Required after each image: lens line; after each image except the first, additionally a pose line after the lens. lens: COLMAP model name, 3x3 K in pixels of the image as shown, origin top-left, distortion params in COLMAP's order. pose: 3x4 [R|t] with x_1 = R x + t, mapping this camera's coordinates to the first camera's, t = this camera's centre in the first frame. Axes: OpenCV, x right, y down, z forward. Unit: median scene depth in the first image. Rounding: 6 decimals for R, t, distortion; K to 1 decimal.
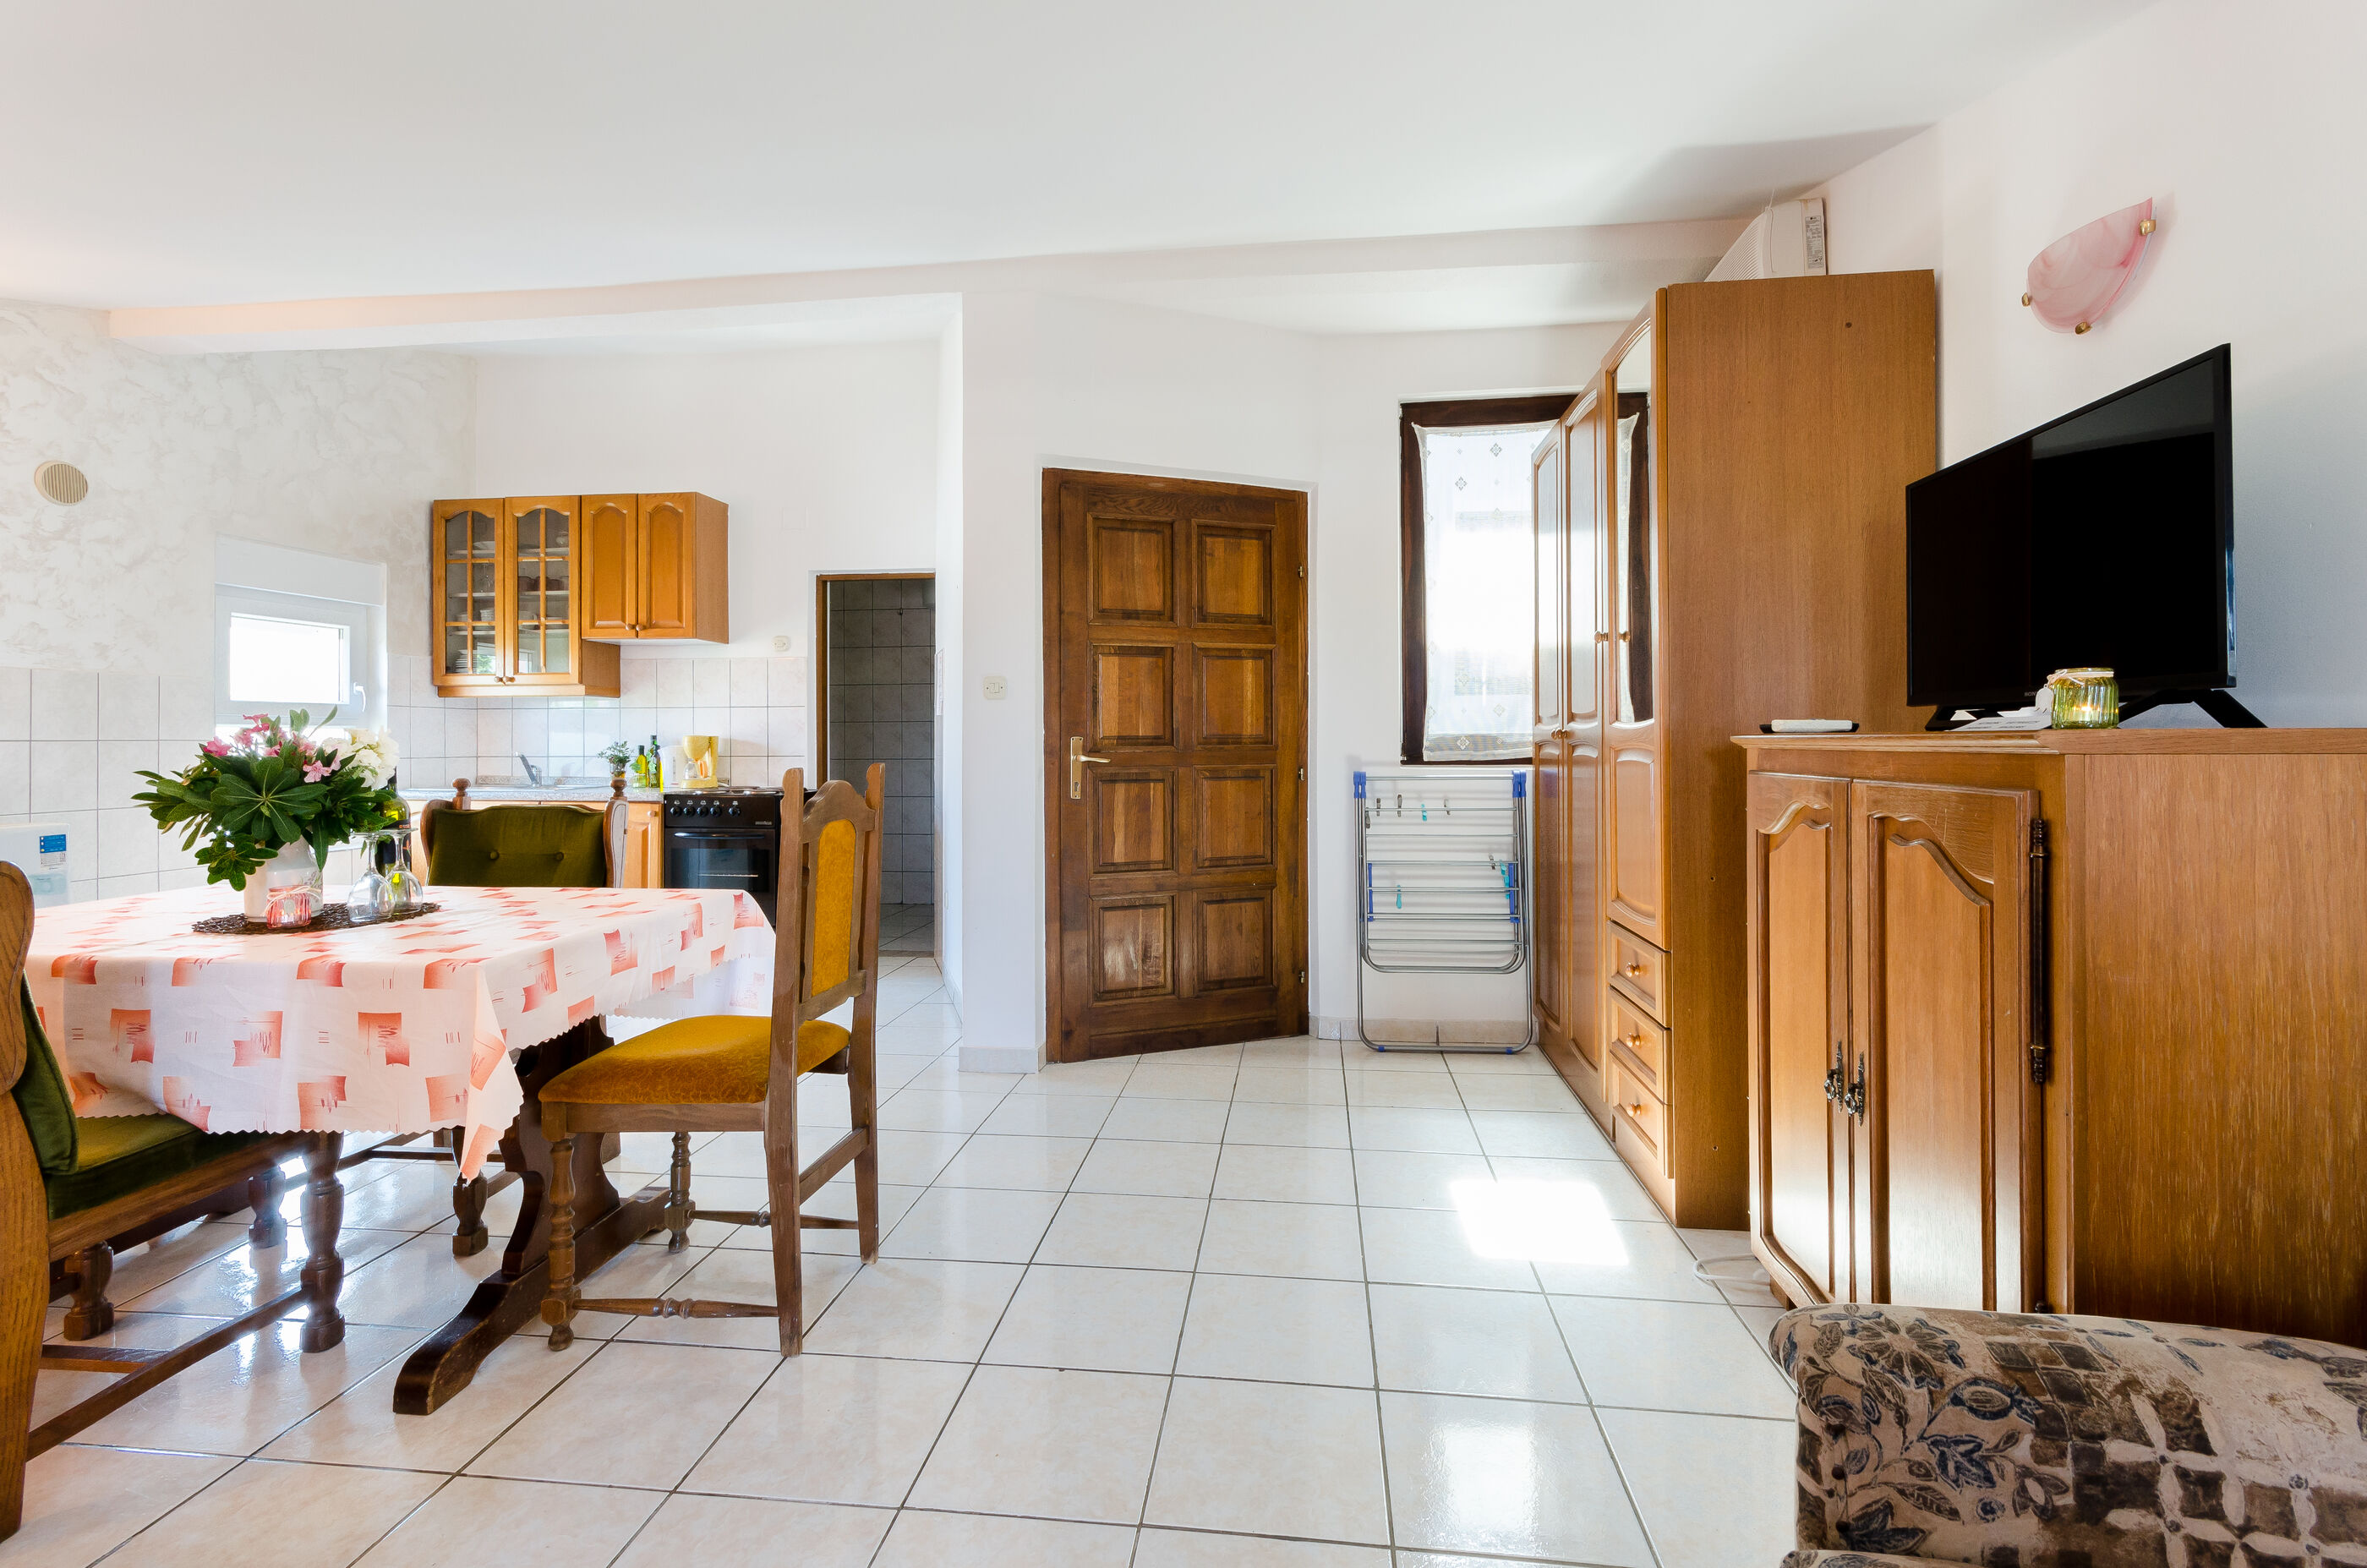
lens RADIAL K [[1025.4, 0, 1151.7], [0, 1025.4, 732.4], [0, 0, 1]] dist [0.000583, 0.000174]
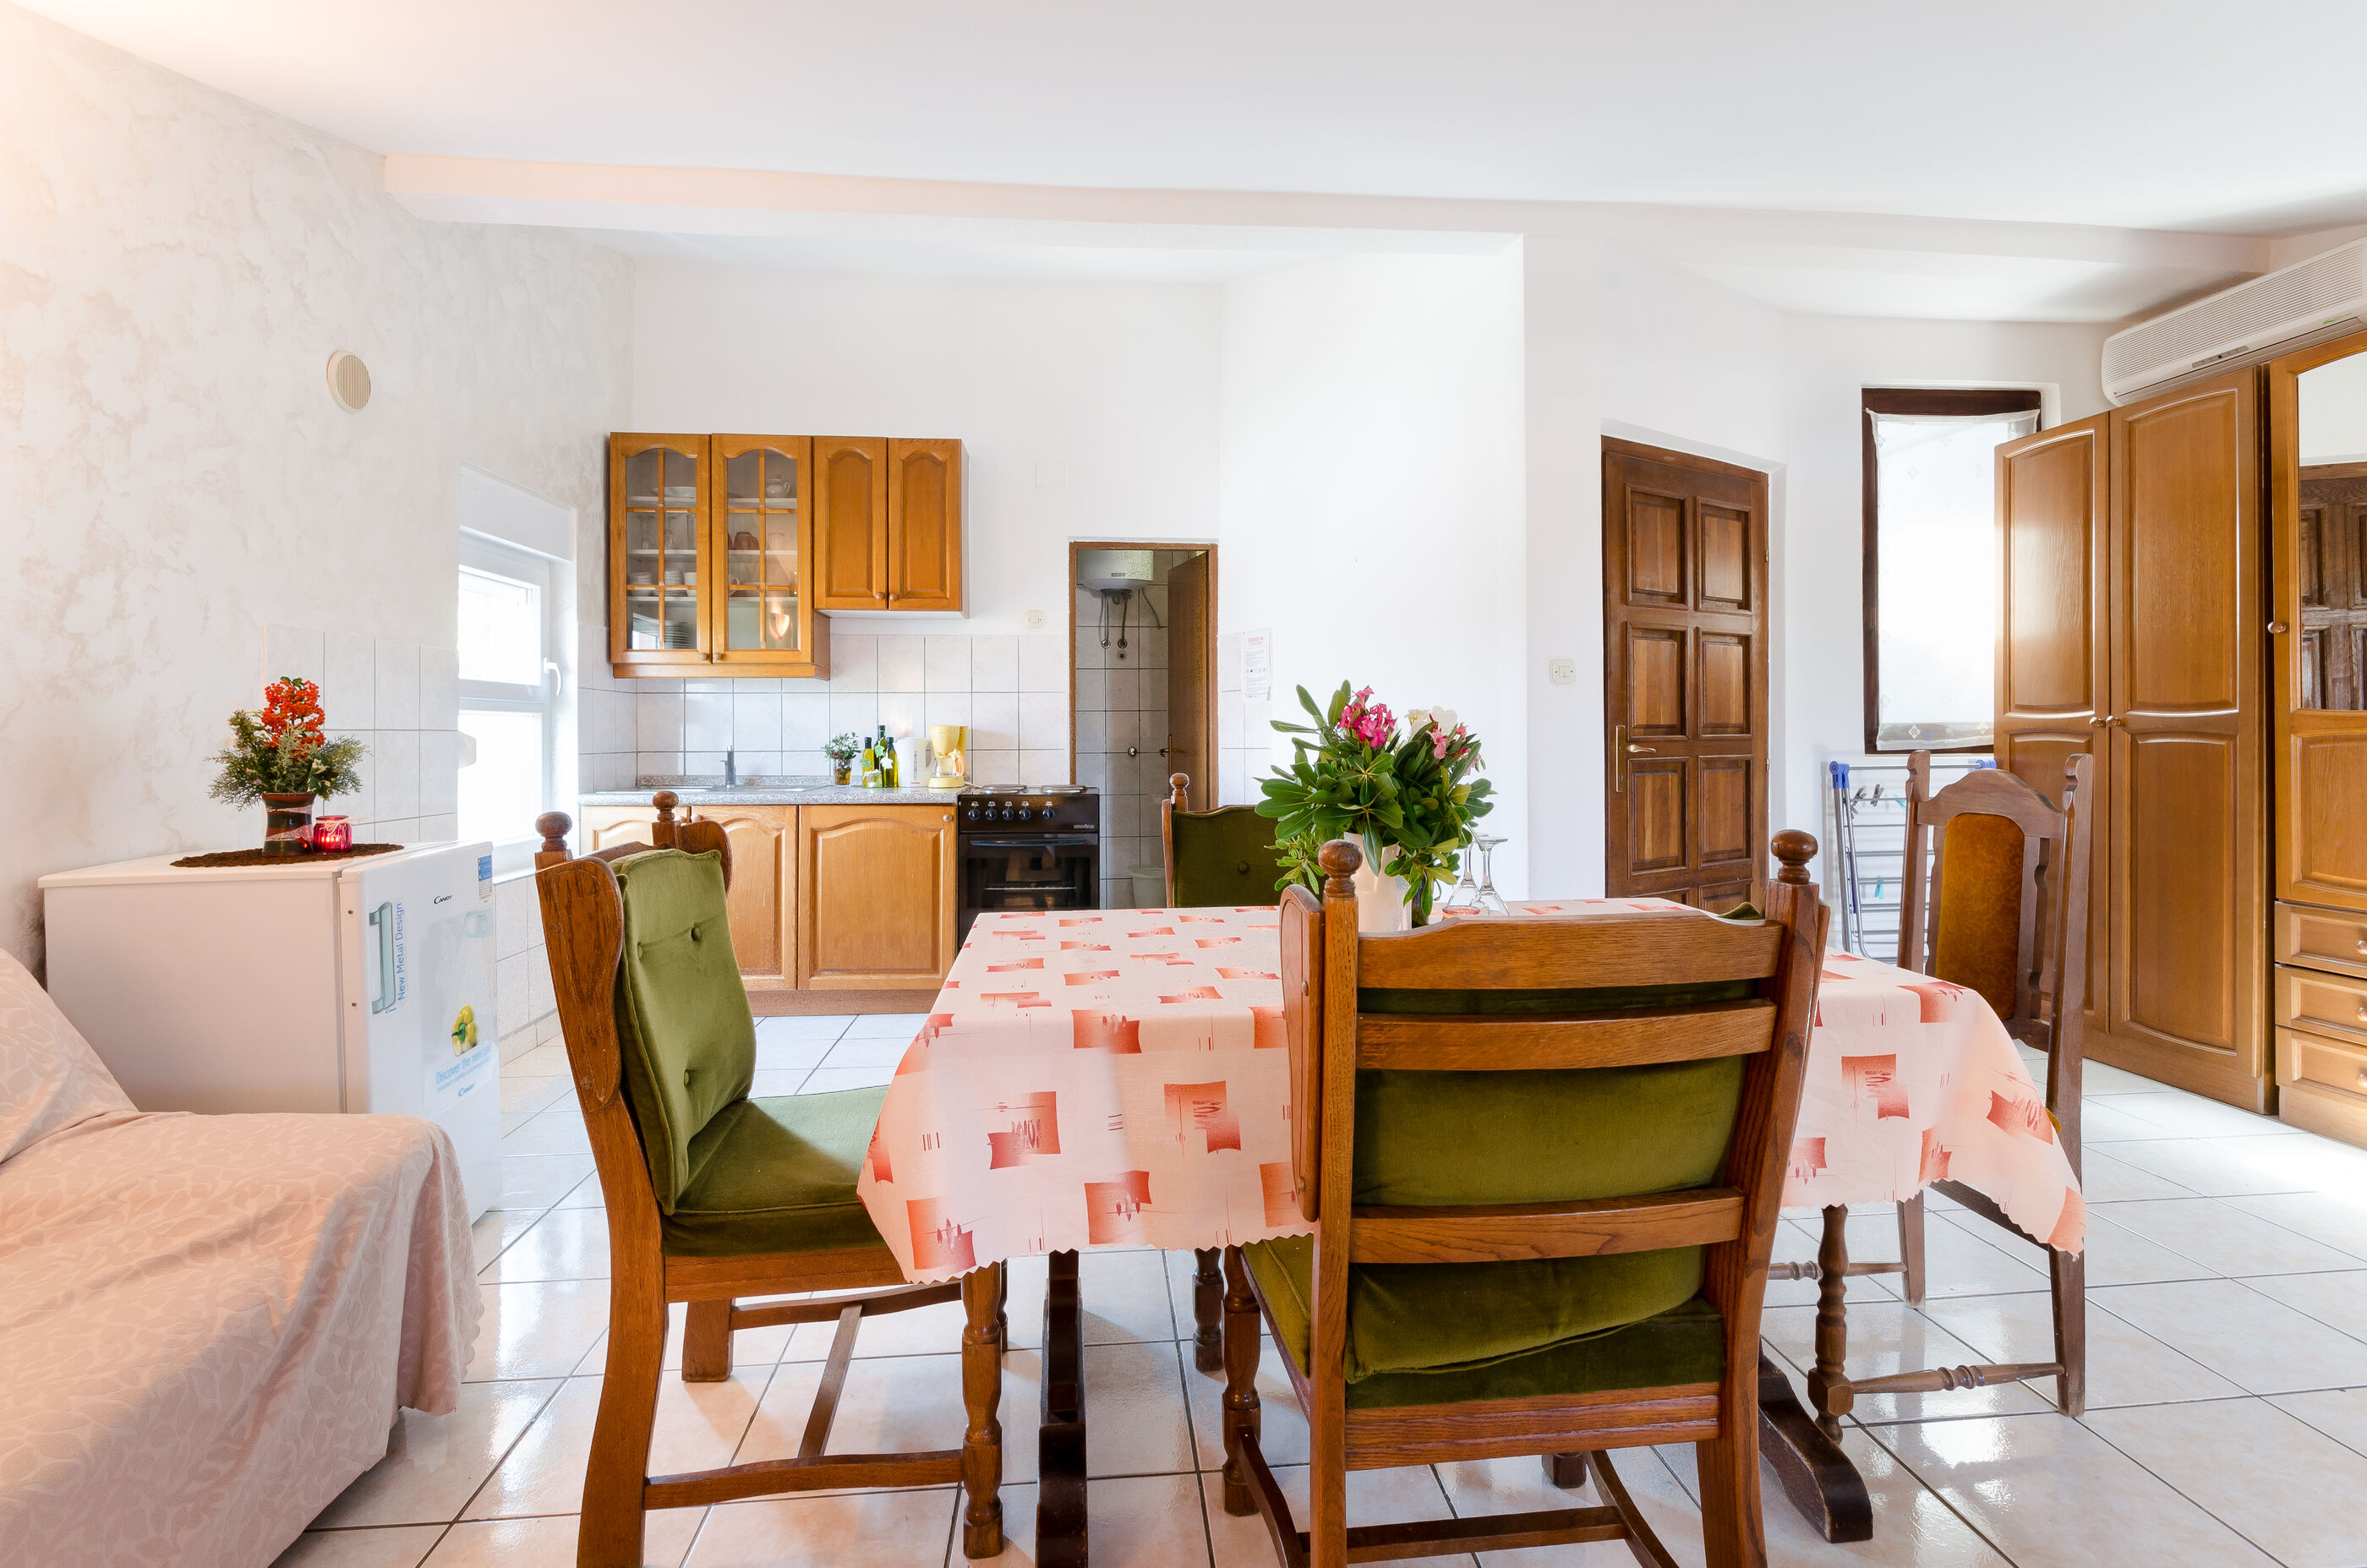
lens RADIAL K [[1085.0, 0, 1183.3], [0, 1085.0, 724.4], [0, 0, 1]] dist [-0.000134, -0.006175]
pose [[0.979326, 0.000809, 0.202289, -0.607391], [-0.000432, 0.999998, -0.001906, 0.005026], [-0.202290, 0.001779, 0.979324, 0.111637]]
